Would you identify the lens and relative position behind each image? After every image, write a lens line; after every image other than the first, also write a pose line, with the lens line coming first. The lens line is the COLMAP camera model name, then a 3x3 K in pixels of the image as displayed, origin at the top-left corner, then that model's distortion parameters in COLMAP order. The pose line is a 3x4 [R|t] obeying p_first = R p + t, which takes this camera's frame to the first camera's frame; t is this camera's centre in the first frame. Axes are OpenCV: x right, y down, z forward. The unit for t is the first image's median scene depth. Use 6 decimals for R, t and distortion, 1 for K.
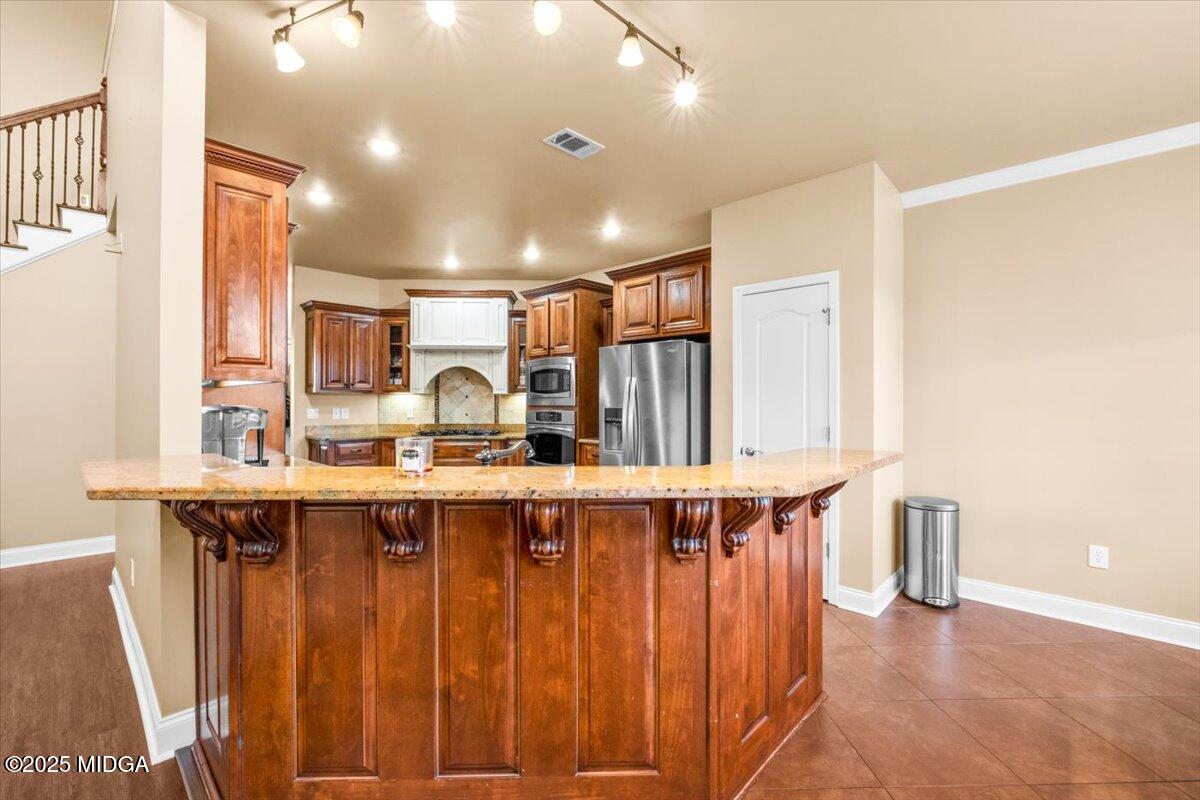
lens RADIAL K [[512.9, 0, 603.0], [0, 512.9, 392.2], [0, 0, 1]] dist [-0.008397, 0.000401]
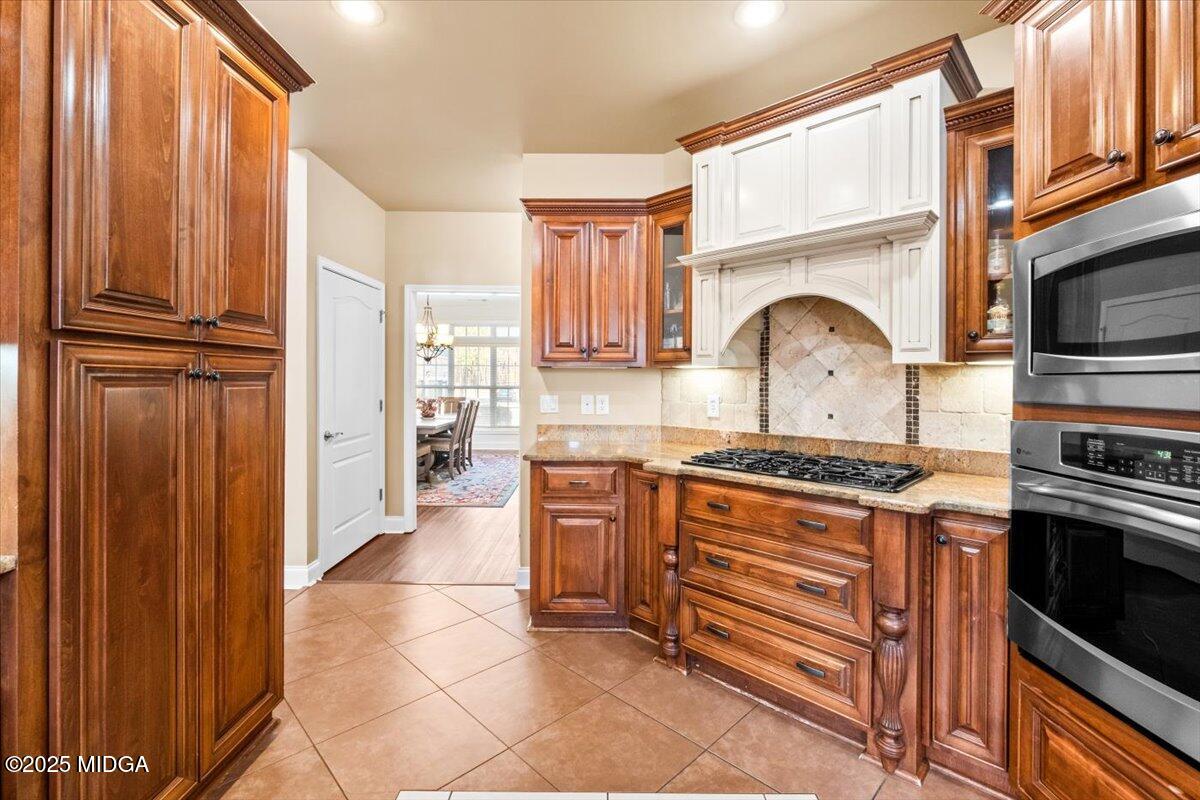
lens RADIAL K [[521.5, 0, 600.7], [0, 521.5, 382.5], [0, 0, 1]] dist [-0.008690, -0.000065]
pose [[0.684477, 0.006063, -0.729009, -0.093918], [0.008514, 0.999831, 0.016309, 0.008607], [0.728985, -0.017370, 0.684309, 0.617401]]
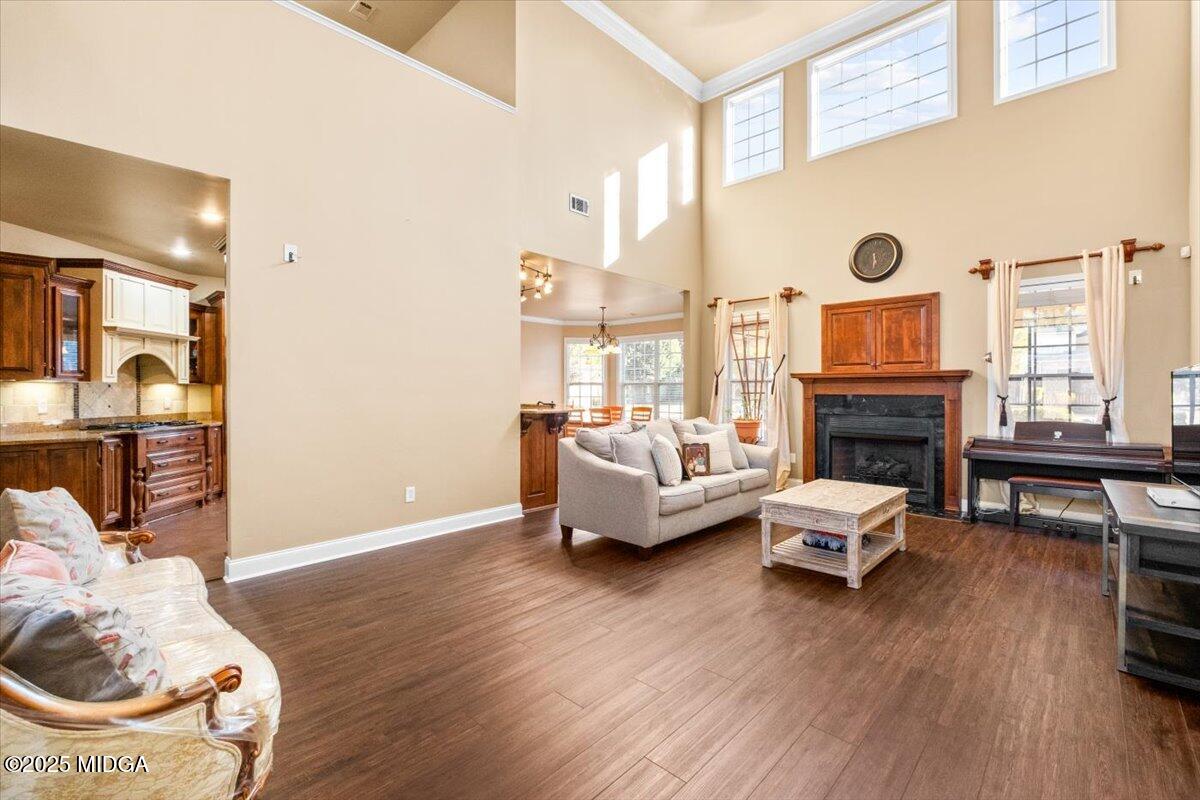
lens RADIAL K [[512.9, 0, 603.0], [0, 512.9, 392.2], [0, 0, 1]] dist [-0.008397, 0.000401]
pose [[0.012553, -0.005121, 0.999908, -1.190190], [-0.015617, 0.999864, 0.005317, 0.001553], [-0.999799, -0.015682, 0.012471, 0.159811]]
